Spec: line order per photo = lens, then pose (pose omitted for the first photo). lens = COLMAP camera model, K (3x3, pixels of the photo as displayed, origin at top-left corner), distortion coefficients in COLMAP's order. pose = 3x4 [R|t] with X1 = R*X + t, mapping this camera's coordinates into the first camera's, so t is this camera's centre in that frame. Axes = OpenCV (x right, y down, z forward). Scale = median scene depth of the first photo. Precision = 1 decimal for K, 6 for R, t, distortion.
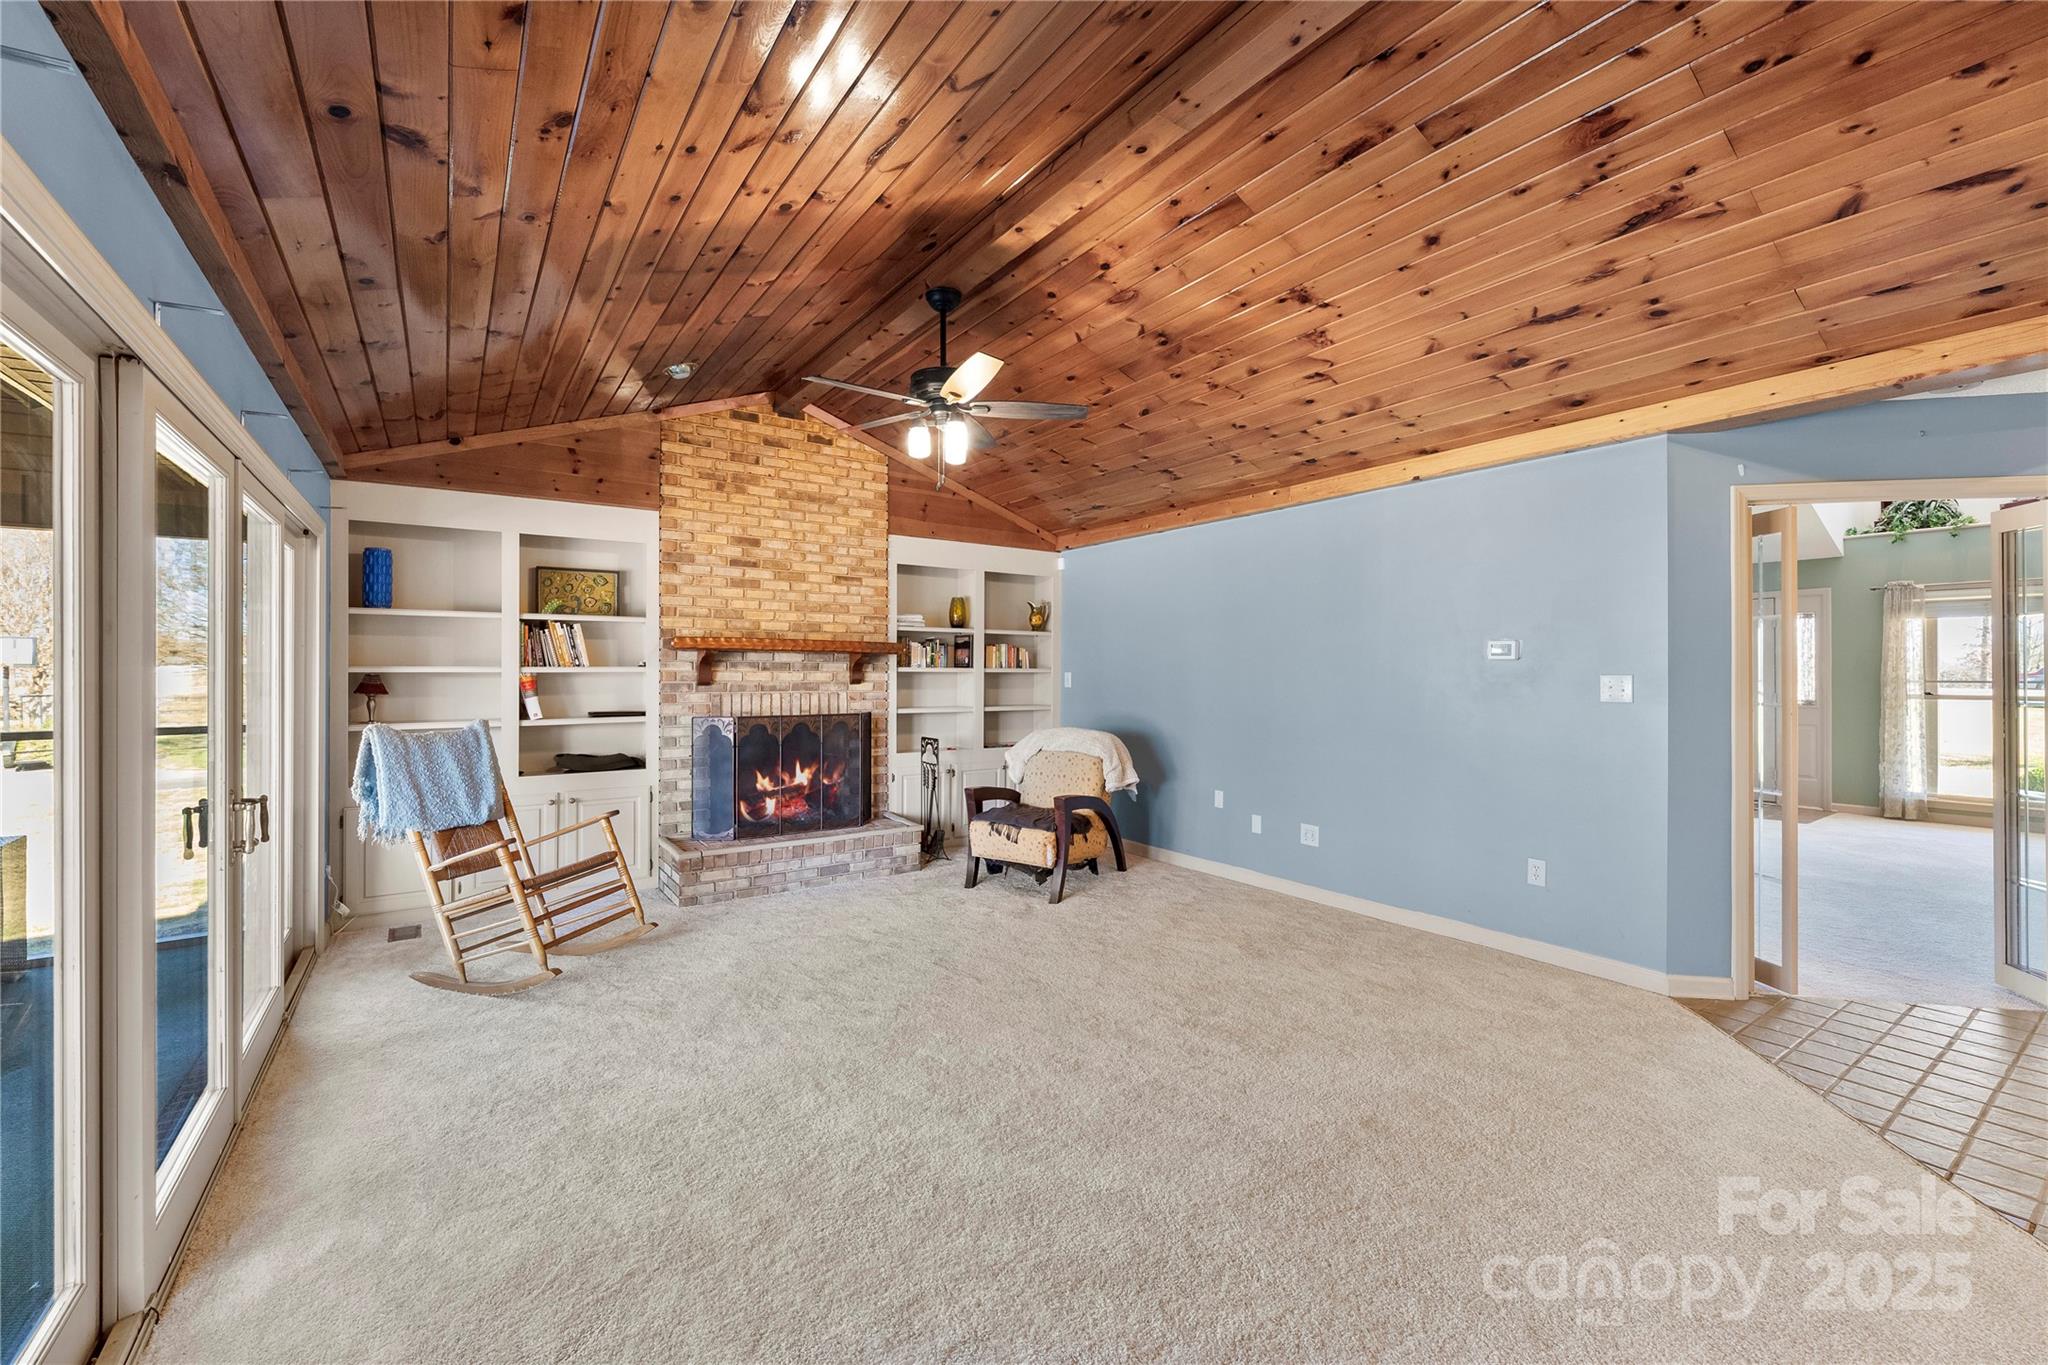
lens RADIAL K [[831.8, 0, 1022.6], [0, 831.8, 672.1], [0, 0, 1]] dist [0.000880, -0.000233]
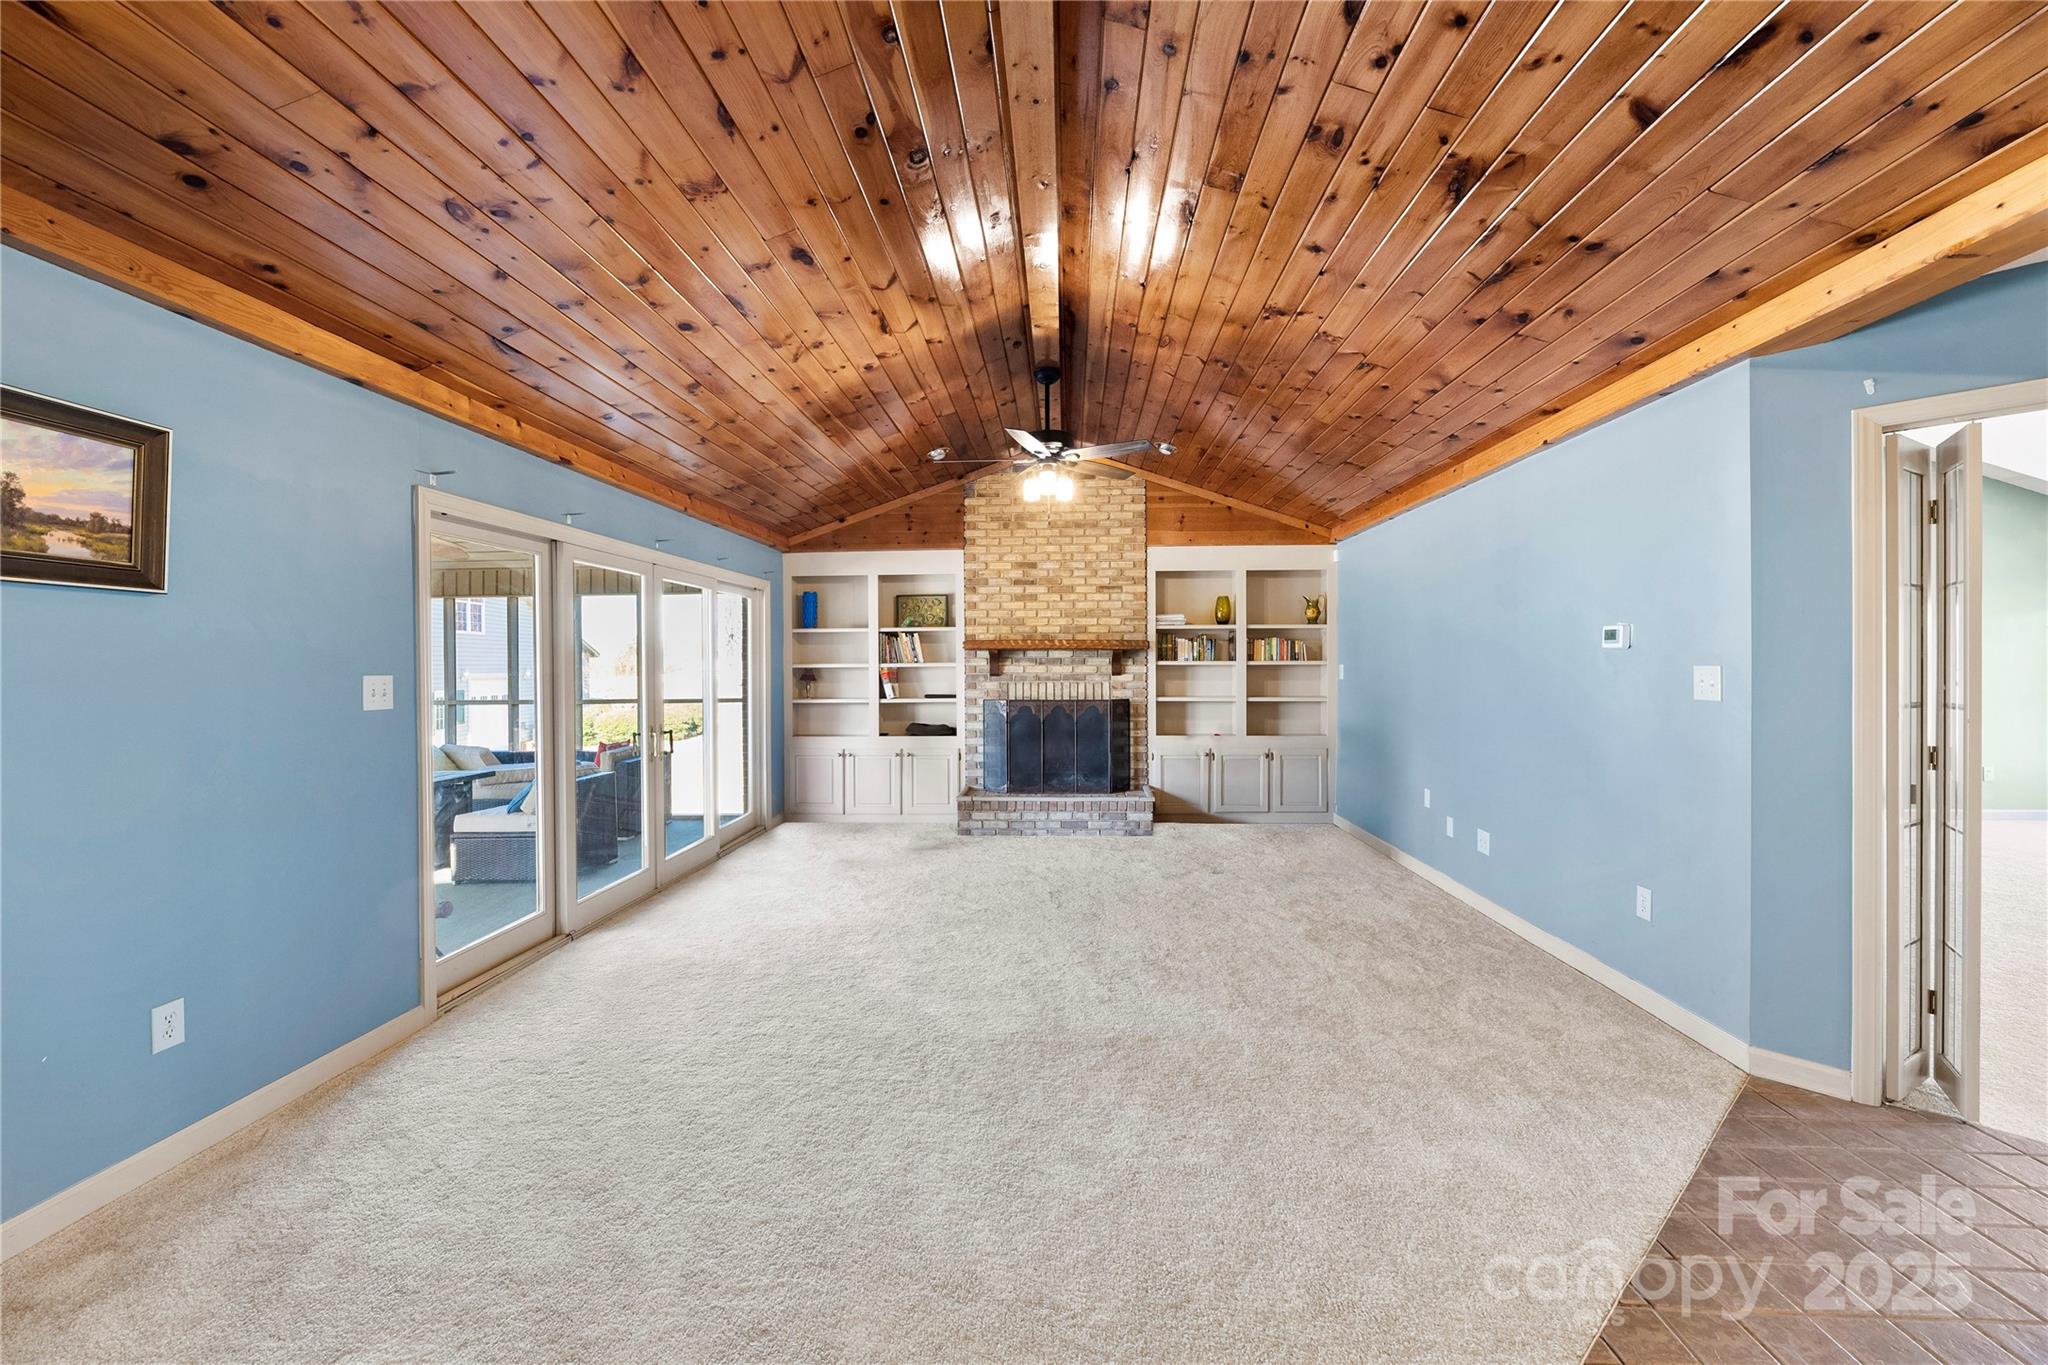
lens RADIAL K [[831.8, 0, 1025.9], [0, 831.8, 671.5], [0, 0, 1]] dist [0.000880, -0.000233]
pose [[0.790037, -0.000307, -0.613059, 0.482222], [0.005942, 0.999957, 0.007157, -0.000650], [0.613030, -0.009297, 0.790005, -0.026697]]
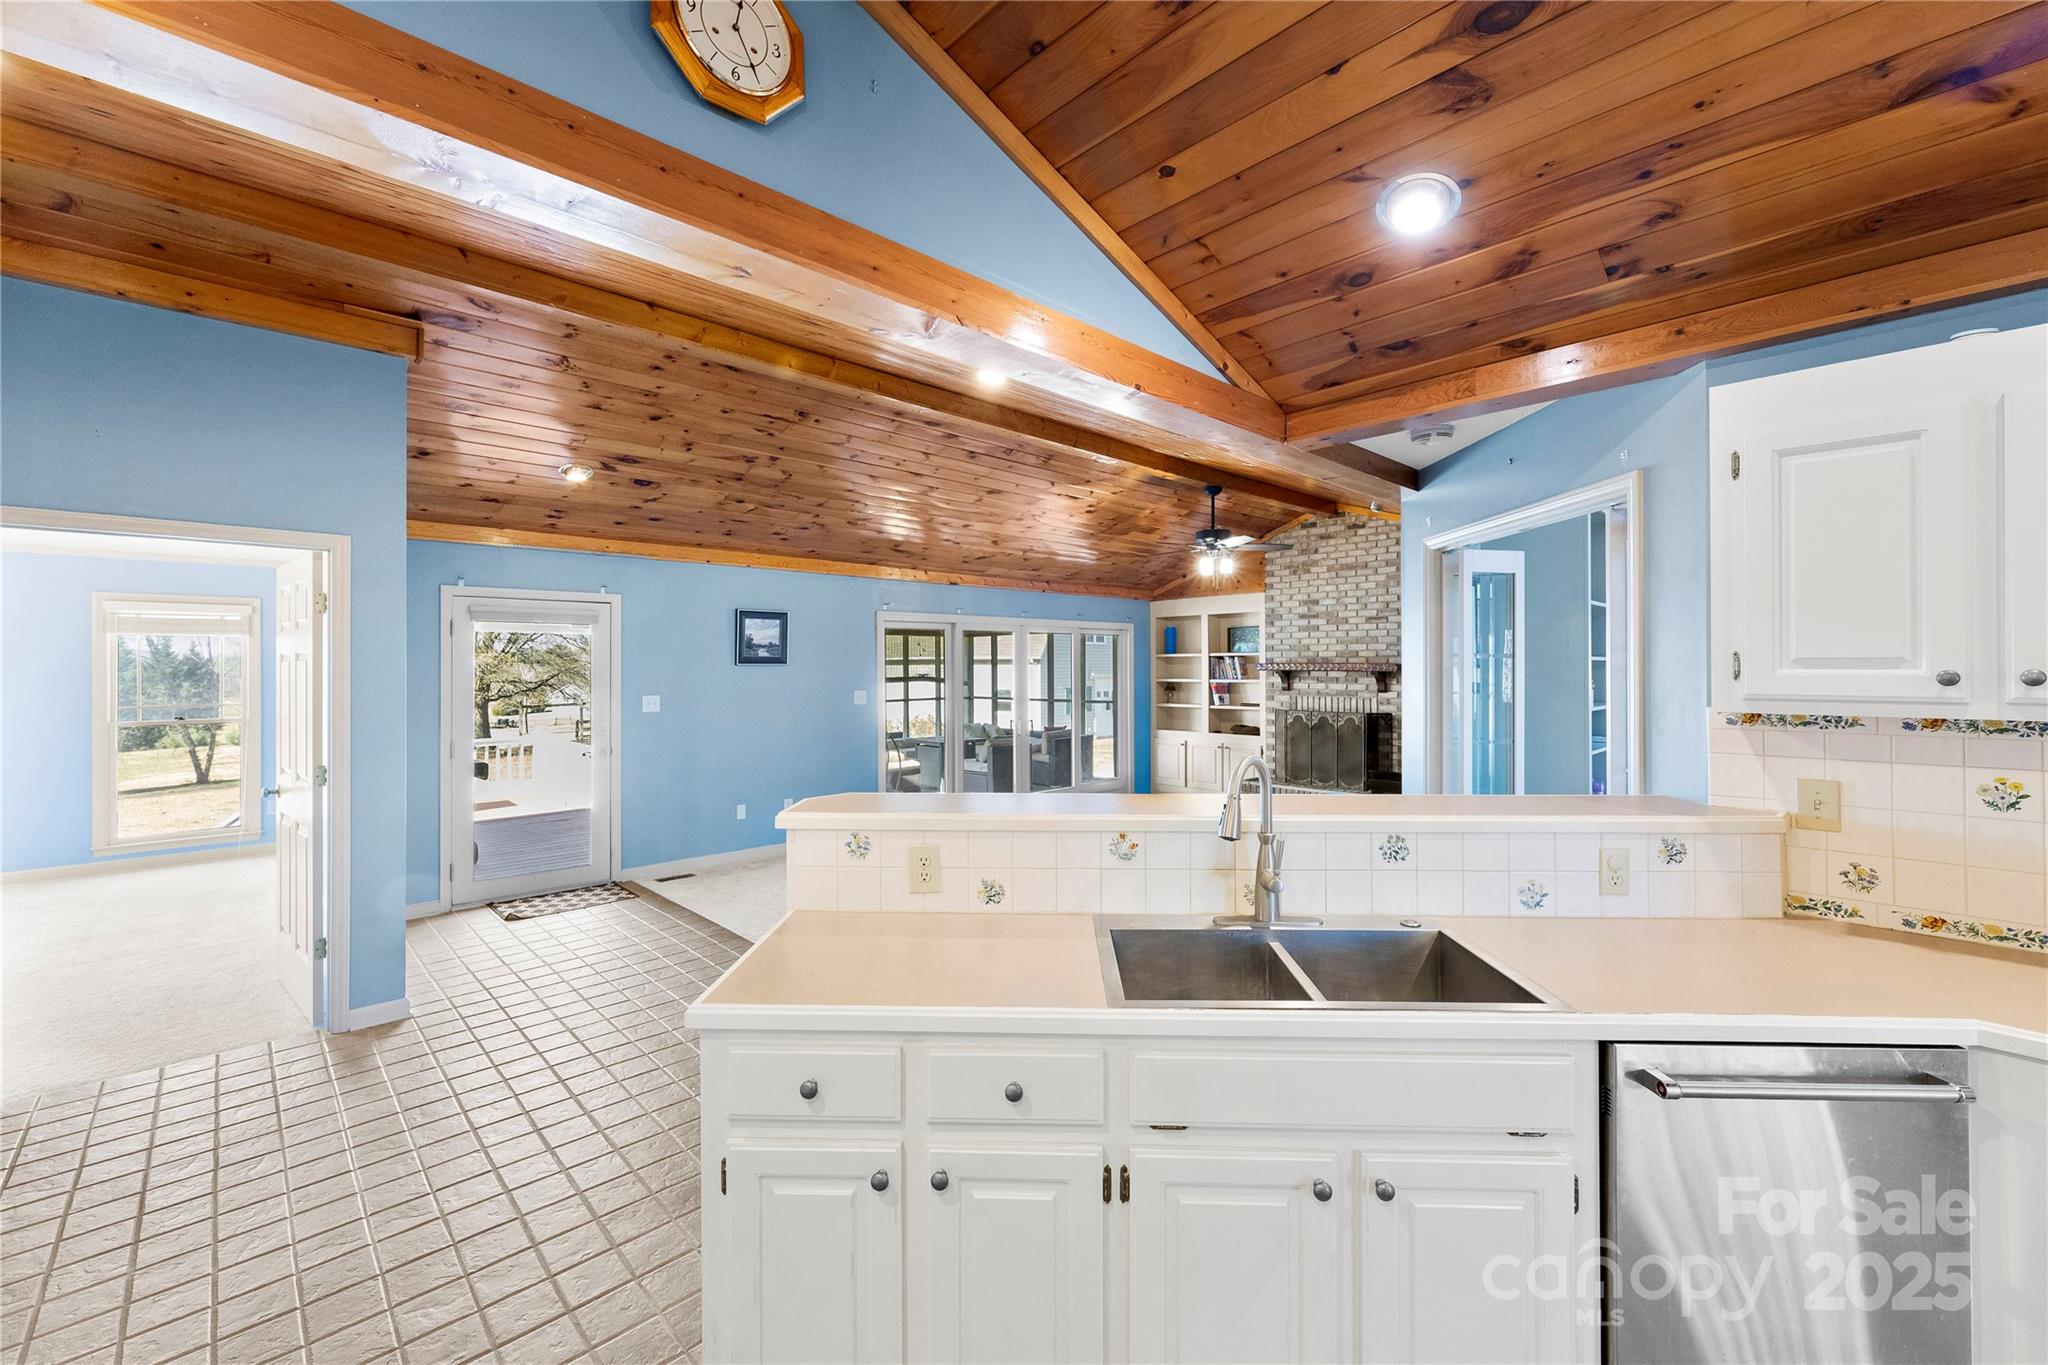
lens RADIAL K [[831.8, 0, 1022.2], [0, 831.8, 672.6], [0, 0, 1]] dist [0.000880, -0.000233]
pose [[0.159916, 0.009217, -0.987088, 1.226073], [0.003727, 0.999944, 0.009941, -0.040538], [0.987124, -0.005269, 0.159873, 0.196391]]
